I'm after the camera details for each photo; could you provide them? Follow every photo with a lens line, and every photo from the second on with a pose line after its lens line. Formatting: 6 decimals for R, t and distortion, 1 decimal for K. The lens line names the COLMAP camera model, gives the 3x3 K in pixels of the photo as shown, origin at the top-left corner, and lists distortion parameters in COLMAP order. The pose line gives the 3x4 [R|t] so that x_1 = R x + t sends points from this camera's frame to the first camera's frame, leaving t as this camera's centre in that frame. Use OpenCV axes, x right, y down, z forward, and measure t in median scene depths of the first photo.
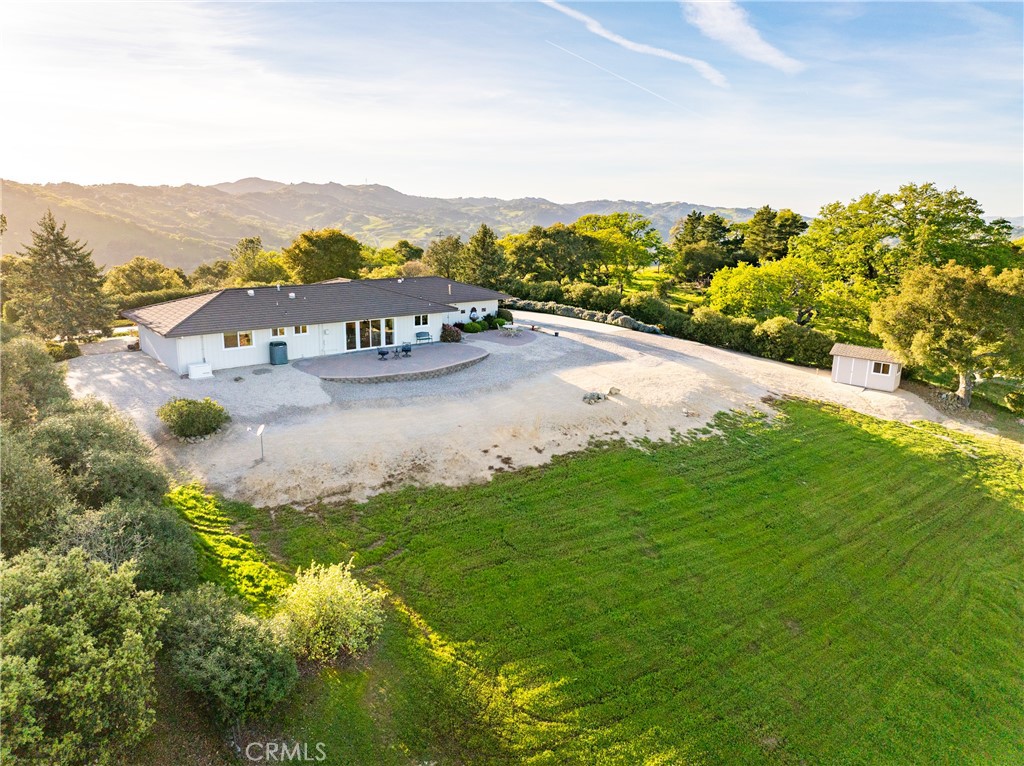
lens RADIAL K [[718.4, 0, 515.7], [0, 718.4, 379.1], [0, 0, 1]] dist [-0.039982, 0.003165]
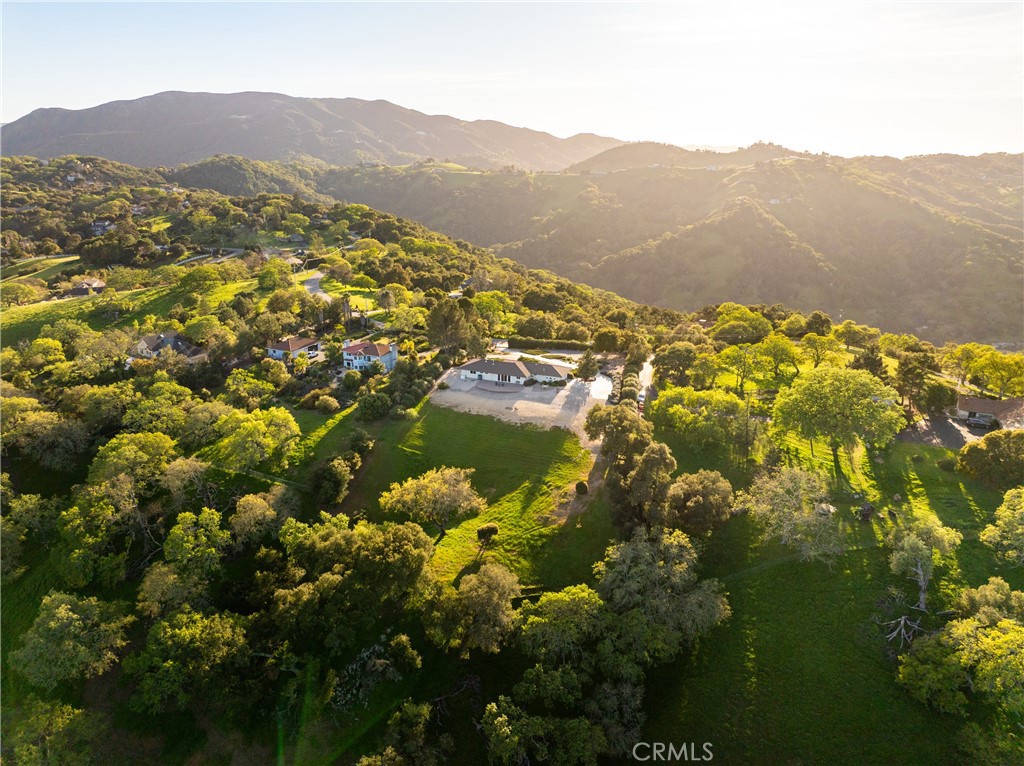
lens RADIAL K [[718.1, 0, 512.0], [0, 718.1, 383.0], [0, 0, 1]] dist [-0.029370, 0.001010]
pose [[0.474891, 0.265998, -0.838883, 1.702597], [-0.207044, 0.960241, 0.187271, -0.428117], [0.855343, 0.084752, 0.511083, -0.520944]]
